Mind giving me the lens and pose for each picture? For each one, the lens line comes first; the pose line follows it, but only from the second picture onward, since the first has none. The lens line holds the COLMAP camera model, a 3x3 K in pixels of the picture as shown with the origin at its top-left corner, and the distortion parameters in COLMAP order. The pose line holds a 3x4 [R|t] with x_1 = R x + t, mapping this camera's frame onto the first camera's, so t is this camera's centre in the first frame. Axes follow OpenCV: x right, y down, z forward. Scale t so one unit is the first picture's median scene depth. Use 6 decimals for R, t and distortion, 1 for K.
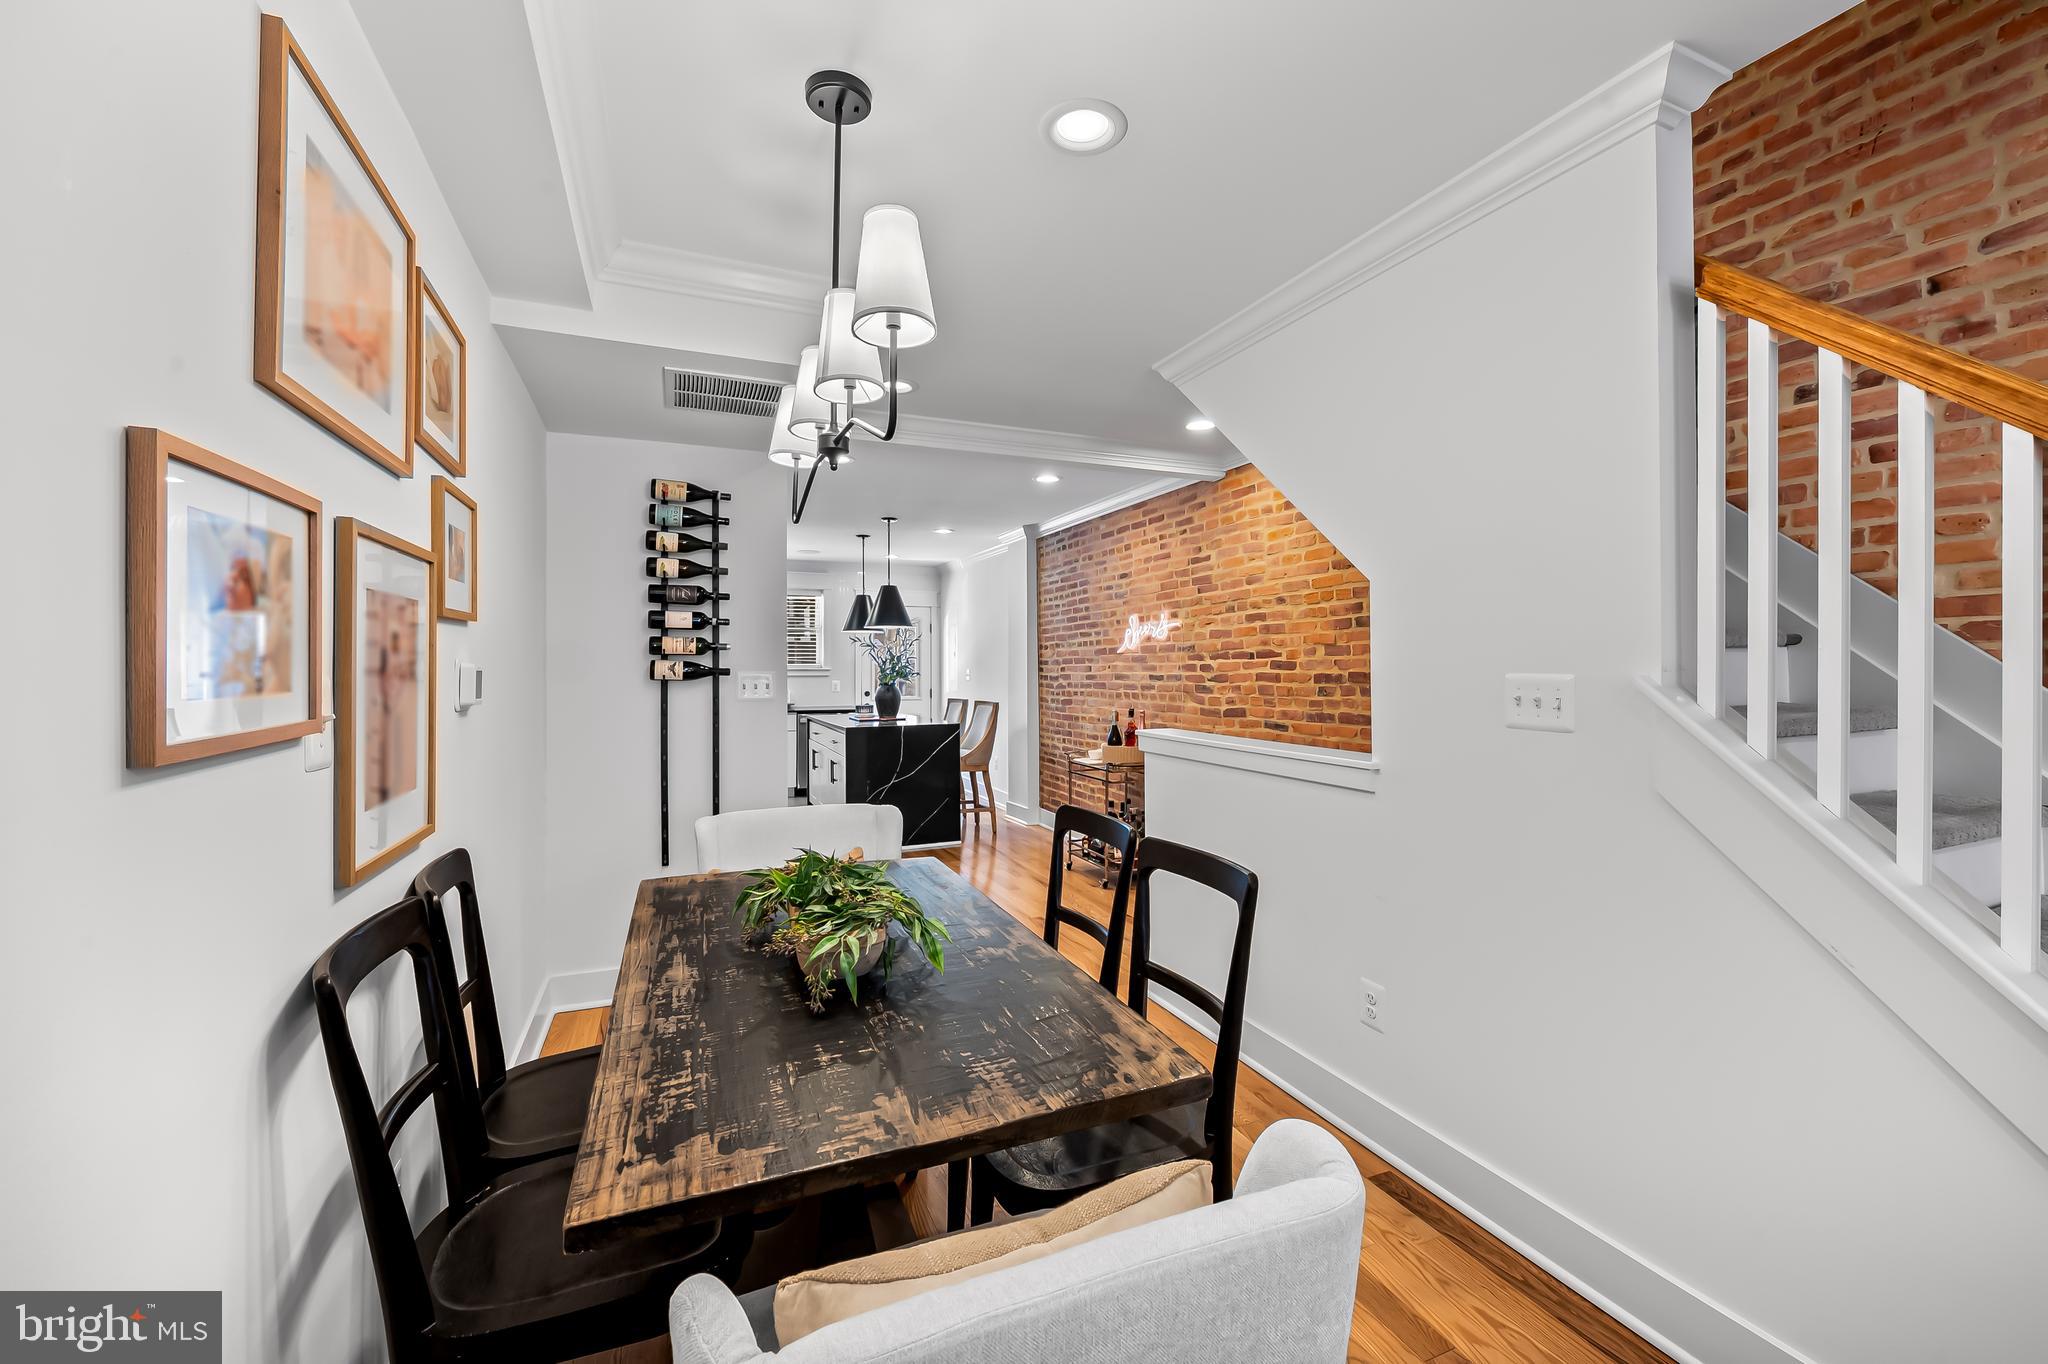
lens RADIAL K [[819.5, 0, 1020.7], [0, 819.5, 678.5], [0, 0, 1]] dist [-0.001976, -0.000649]
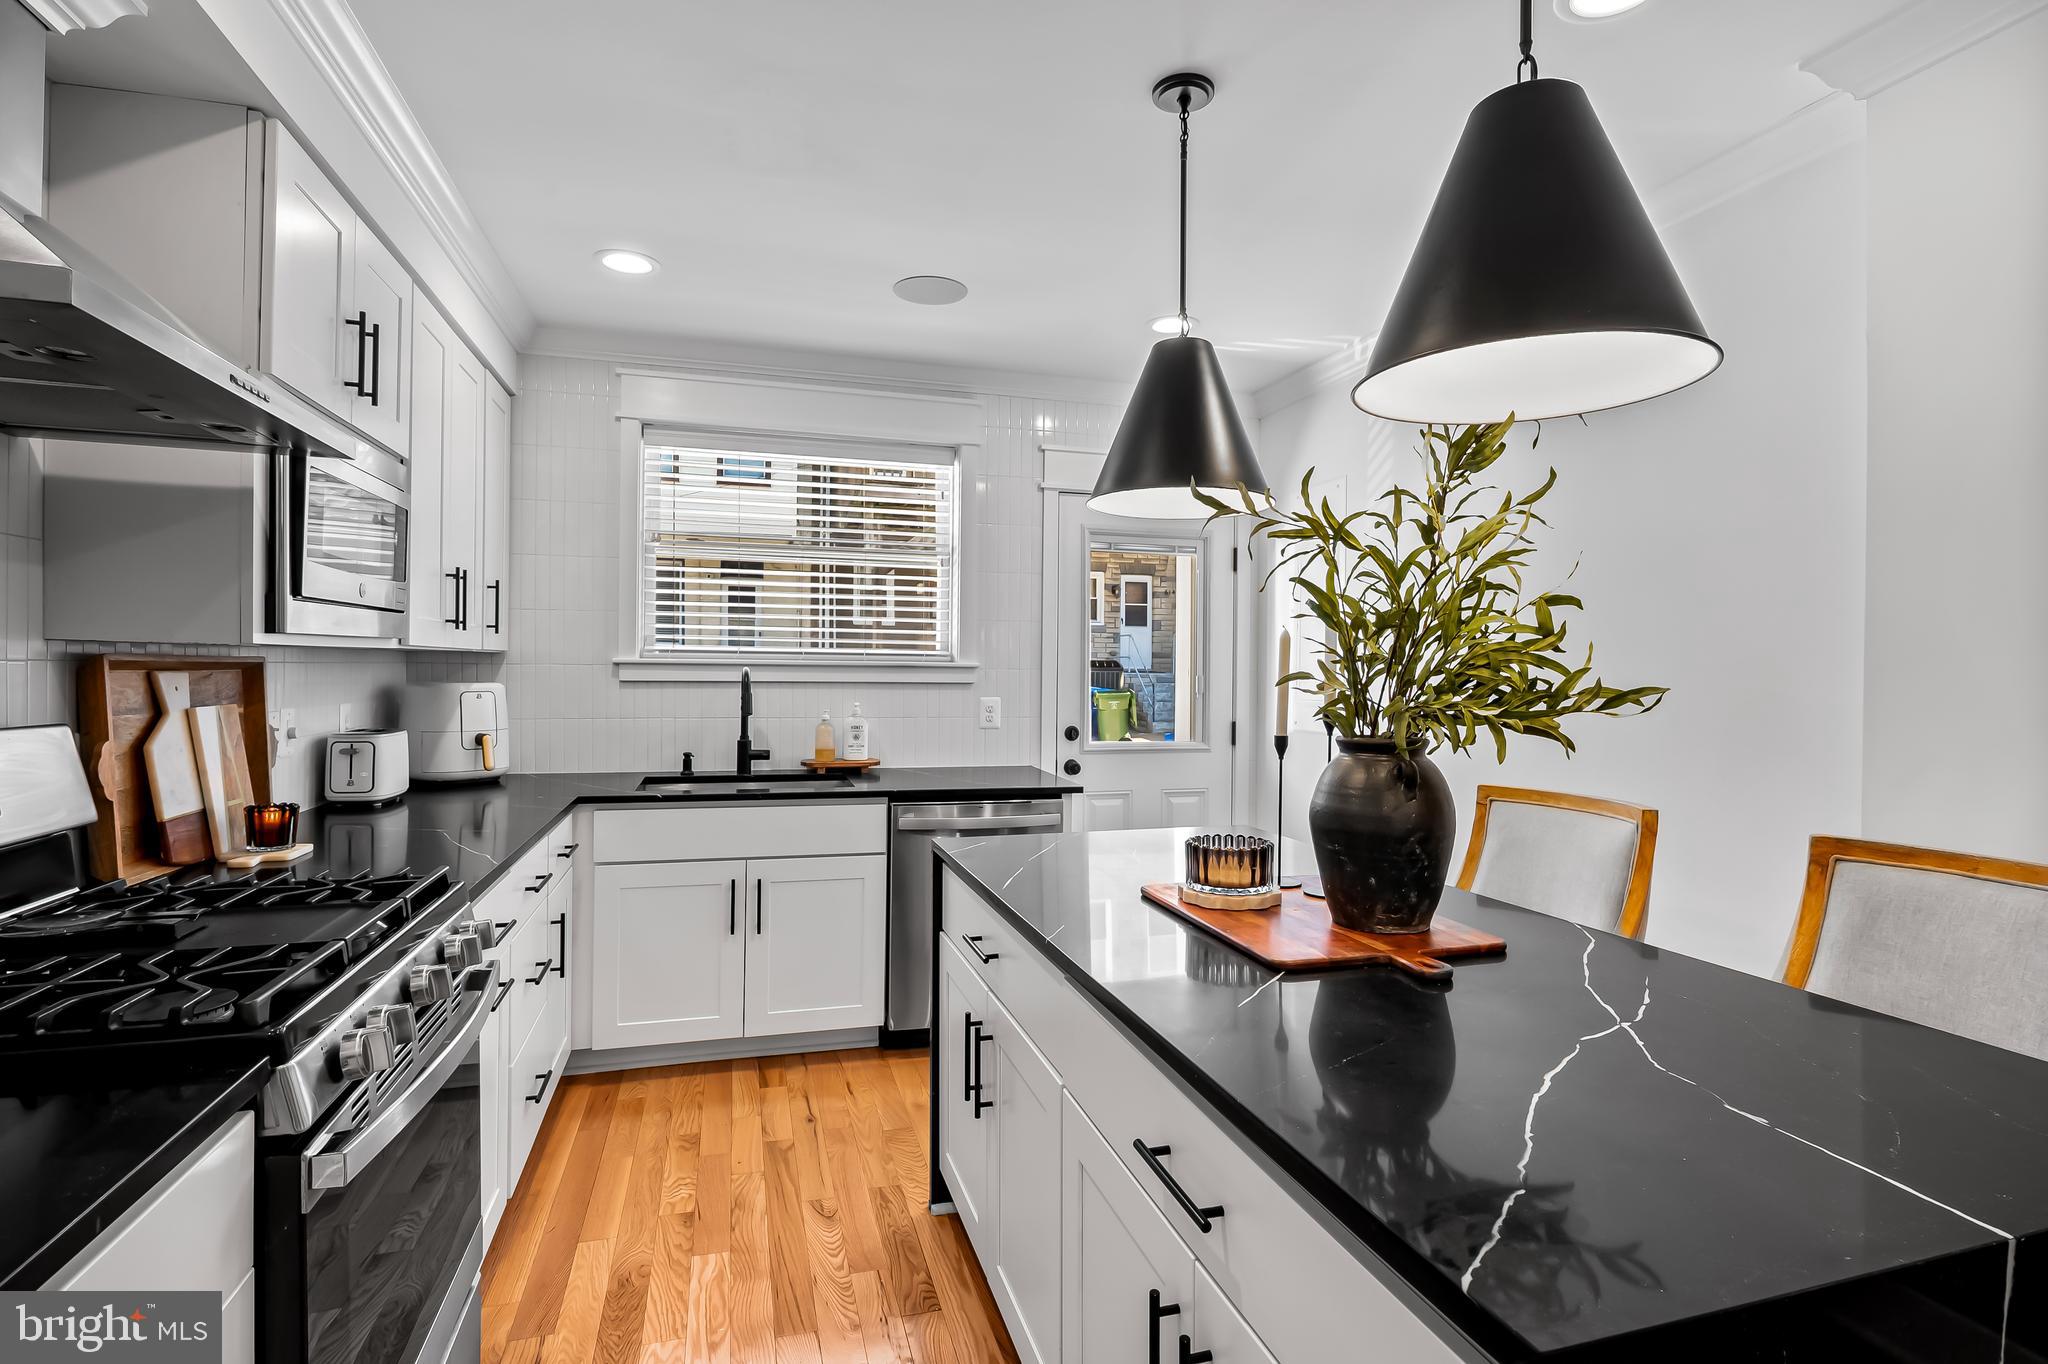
lens RADIAL K [[994.9, 0, 1024.3], [0, 994.9, 677.5], [0, 0, 1]] dist [-0.004350, -0.000307]
pose [[0.993438, 0.011997, -0.113741, -0.216103], [-0.012655, 0.999907, -0.005064, -0.006854], [0.113669, 0.006470, 0.993498, 0.756602]]
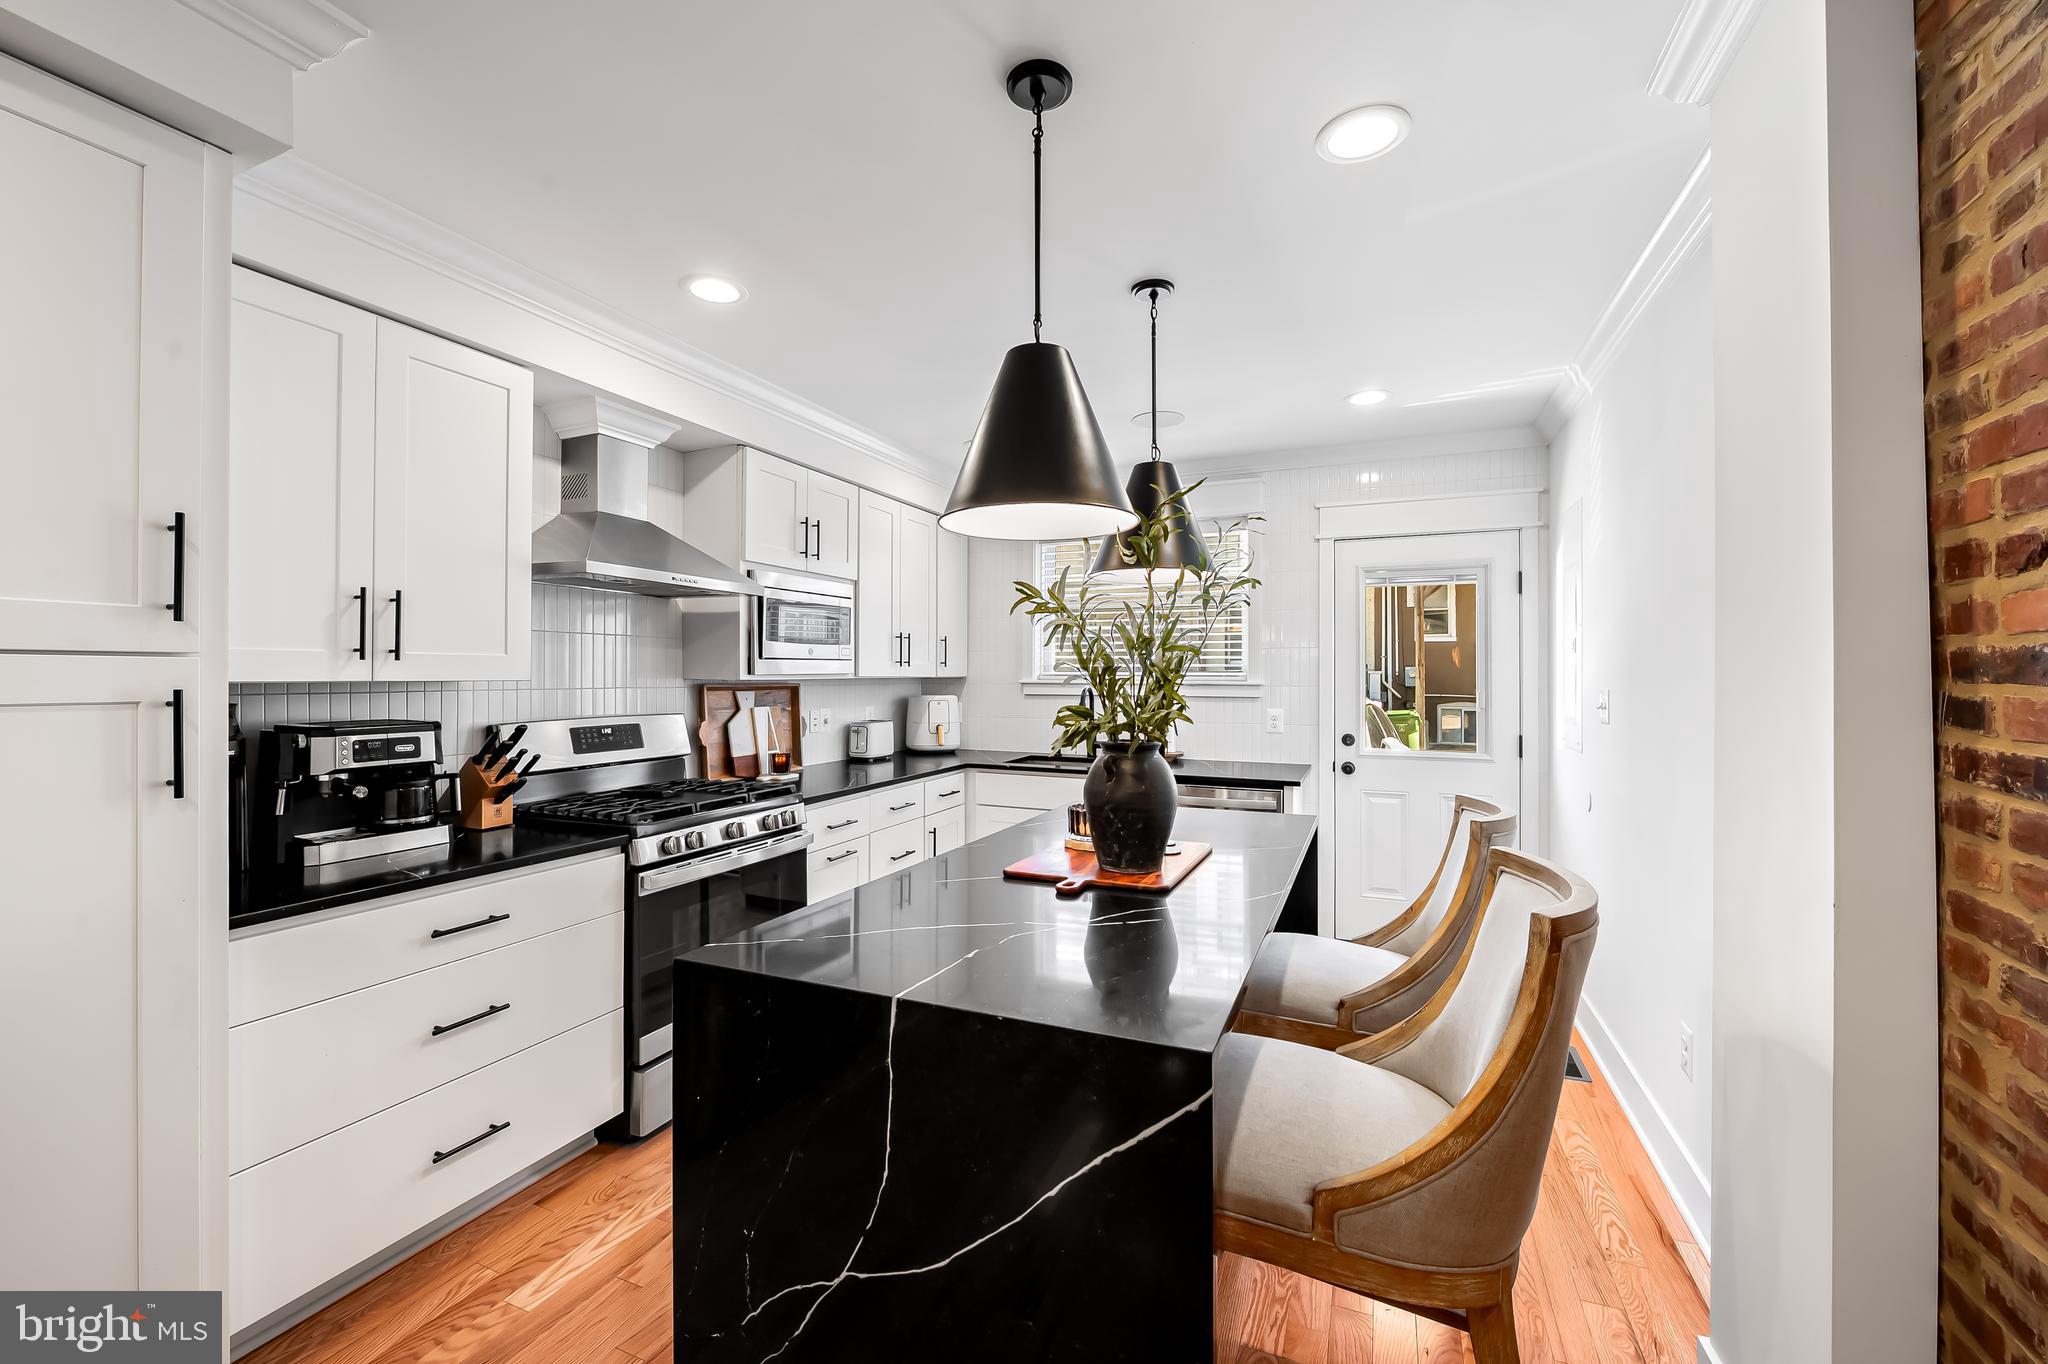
lens RADIAL K [[819.5, 0, 1020.7], [0, 819.5, 678.5], [0, 0, 1]] dist [-0.001976, -0.000649]
pose [[0.694329, 0.004613, -0.719643, 0.012720], [-0.013593, 0.999885, -0.006705, -0.013995], [0.719530, 0.014437, 0.694312, 0.773247]]
